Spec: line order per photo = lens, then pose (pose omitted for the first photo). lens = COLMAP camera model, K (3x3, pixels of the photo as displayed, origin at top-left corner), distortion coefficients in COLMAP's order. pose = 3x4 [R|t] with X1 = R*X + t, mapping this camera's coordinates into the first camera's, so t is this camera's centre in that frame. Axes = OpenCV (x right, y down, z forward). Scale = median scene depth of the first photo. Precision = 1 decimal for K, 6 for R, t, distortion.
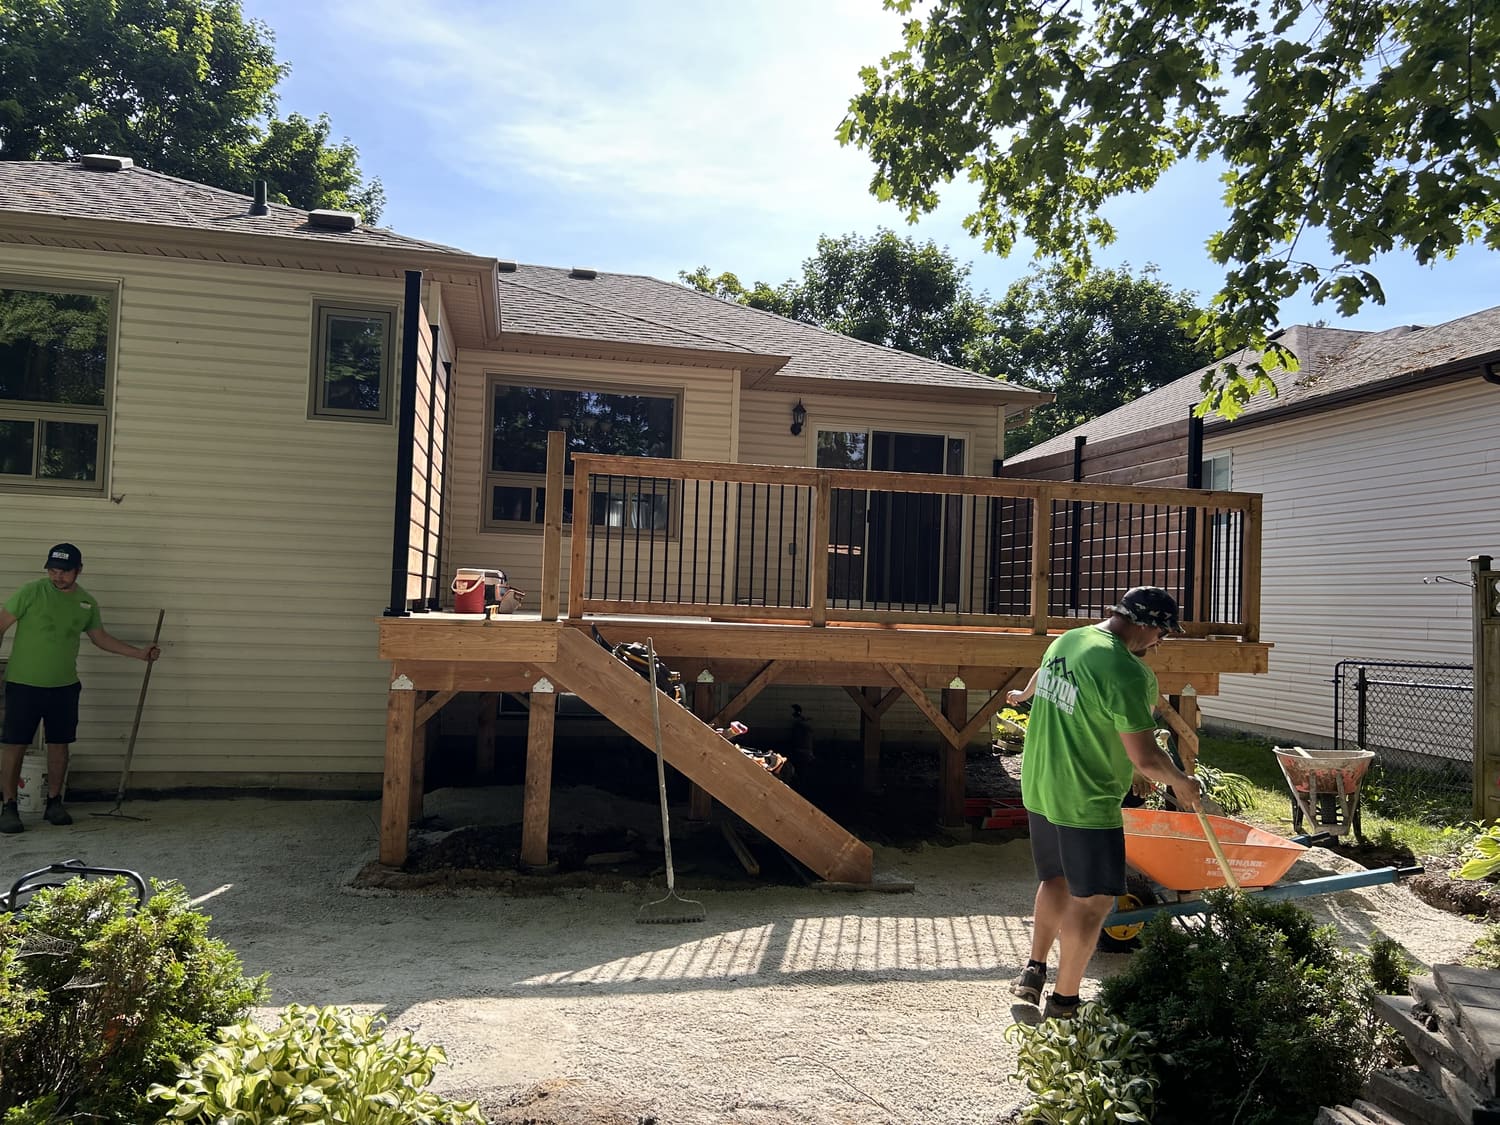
lens RADIAL K [[1127.2, 0, 733.8], [0, 1127.2, 596.0], [0, 0, 1]] dist [0.038051, -0.001179]
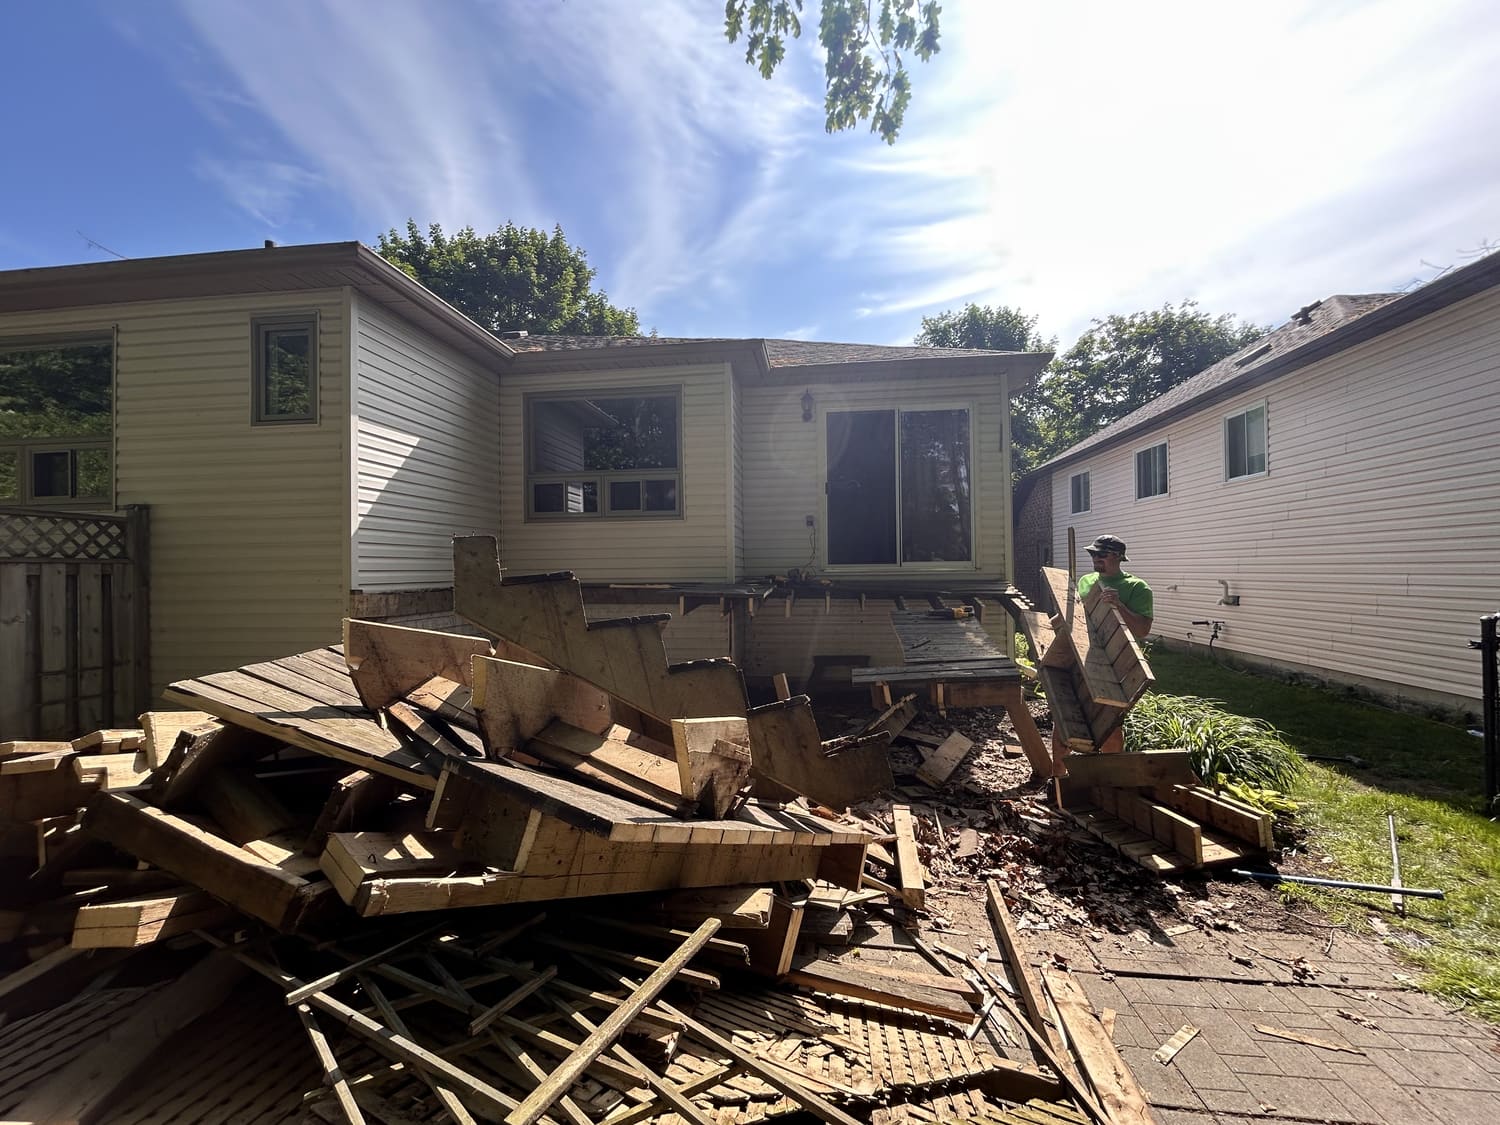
lens RADIAL K [[614.1, 0, 750.0], [0, 614.1, 562.5], [0, 0, 1]] dist [-0.001007, 0.000036]
pose [[0.953587, -0.053612, -0.296306, 0.177666], [0.050771, 0.998561, -0.017278, 0.008619], [0.296806, 0.001432, 0.954937, 0.387898]]
